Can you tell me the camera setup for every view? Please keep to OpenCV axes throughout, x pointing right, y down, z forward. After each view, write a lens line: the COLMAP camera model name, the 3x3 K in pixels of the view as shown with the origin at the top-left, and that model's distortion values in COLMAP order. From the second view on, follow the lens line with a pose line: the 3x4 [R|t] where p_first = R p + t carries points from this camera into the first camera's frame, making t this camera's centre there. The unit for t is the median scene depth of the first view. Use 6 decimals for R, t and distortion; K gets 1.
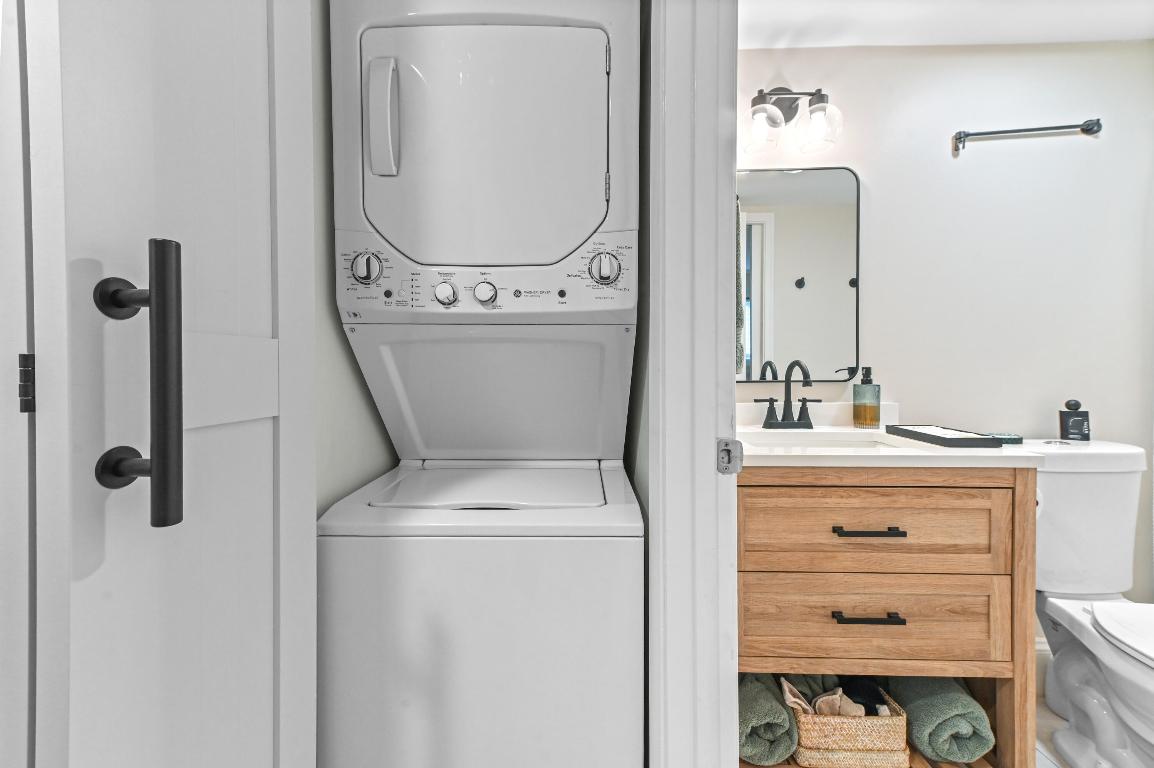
lens RADIAL K [[471.6, 0, 565.9], [0, 471.6, 375.7], [0, 0, 1]] dist [0.020440, 0.000914]
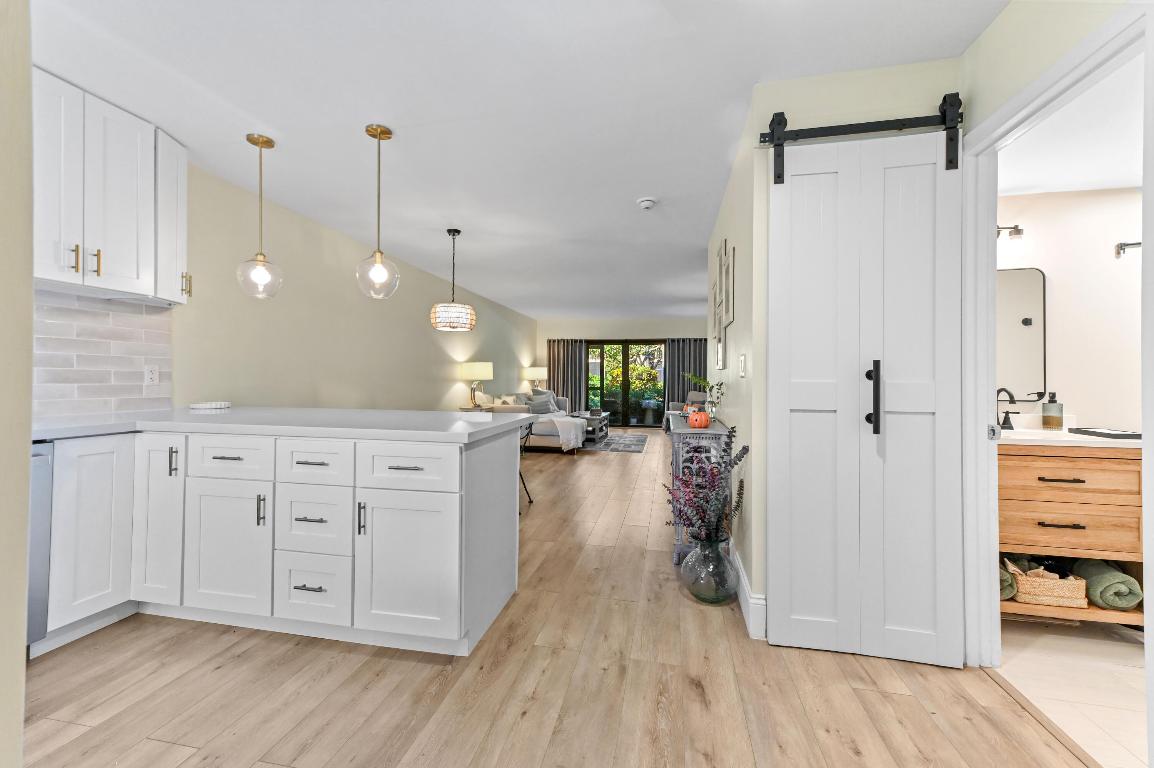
lens RADIAL K [[471.6, 0, 572.5], [0, 471.6, 381.7], [0, 0, 1]] dist [0.020440, 0.000914]
pose [[0.983401, 0.005816, -0.181351, -0.898102], [-0.009439, 0.999773, -0.019119, -0.010770], [0.181198, 0.020513, 0.983233, -1.204593]]
